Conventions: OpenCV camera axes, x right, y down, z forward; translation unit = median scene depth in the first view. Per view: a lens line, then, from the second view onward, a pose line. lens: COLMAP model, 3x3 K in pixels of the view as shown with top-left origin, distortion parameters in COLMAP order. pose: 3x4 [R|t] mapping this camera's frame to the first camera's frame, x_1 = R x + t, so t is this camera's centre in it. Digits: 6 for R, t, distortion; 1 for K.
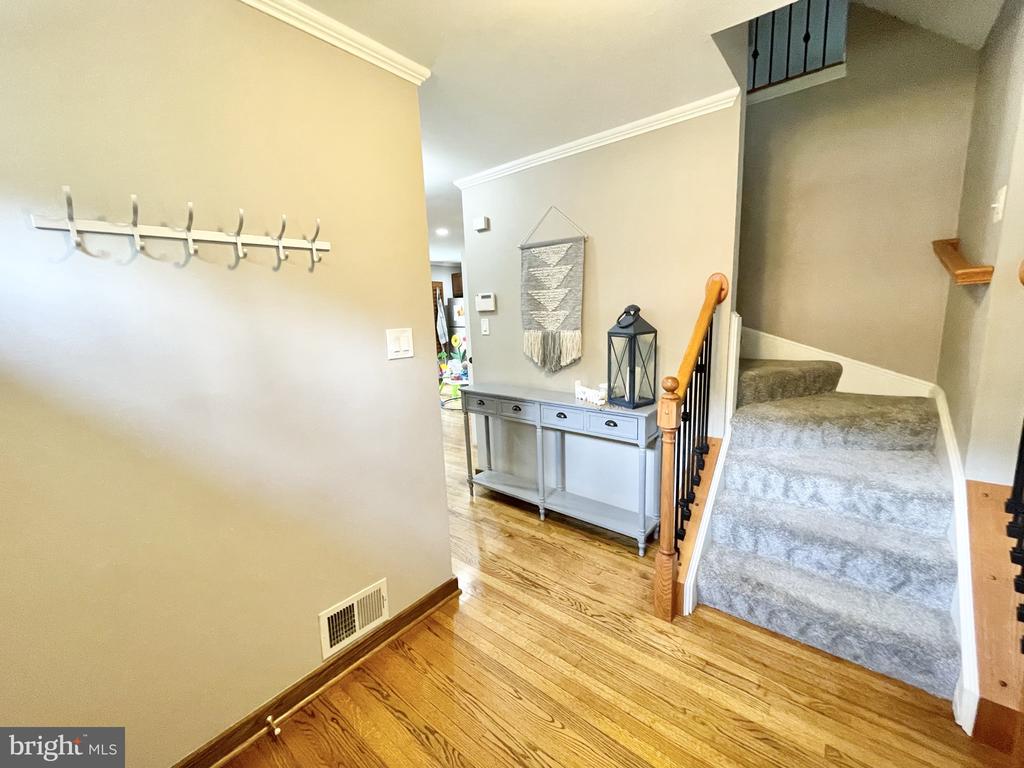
lens RADIAL K [[414.2, 0, 514.7], [0, 414.2, 380.9], [0, 0, 1]] dist [-0.001870, -0.000449]
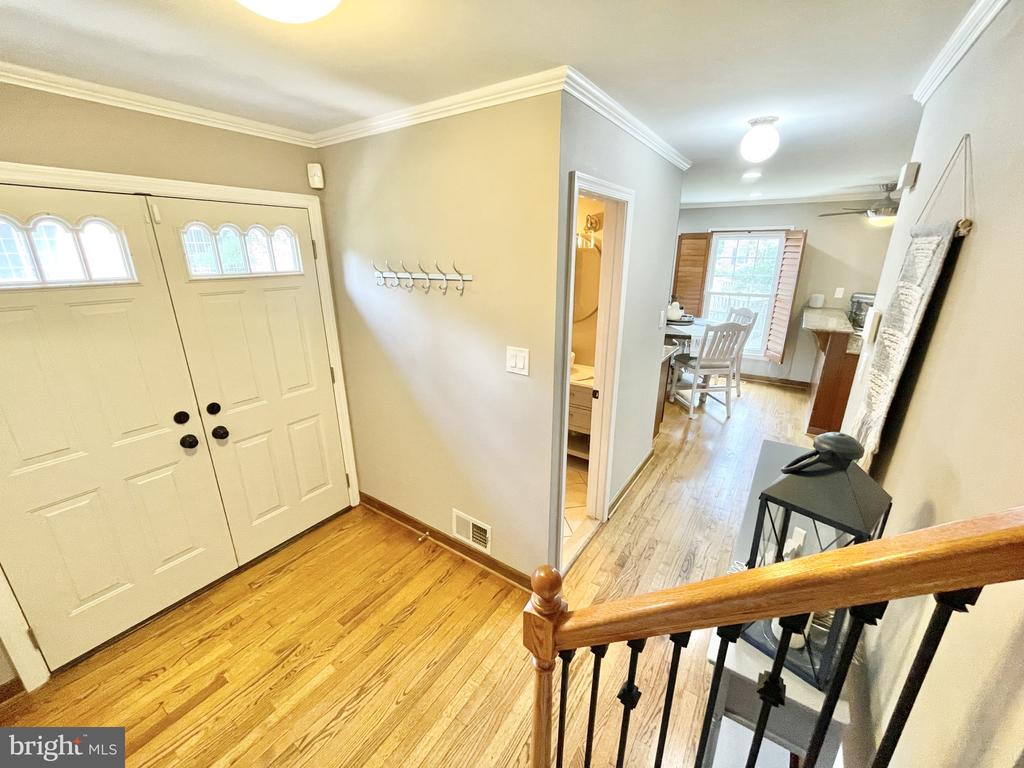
lens RADIAL K [[414.2, 0, 511.8], [0, 414.2, 380.3], [0, 0, 1]] dist [-0.001870, -0.000449]
pose [[0.079648, 0.332770, -0.939638, 0.839047], [-0.172255, 0.933047, 0.315835, -0.417525], [0.981827, 0.136702, 0.131637, 0.903849]]
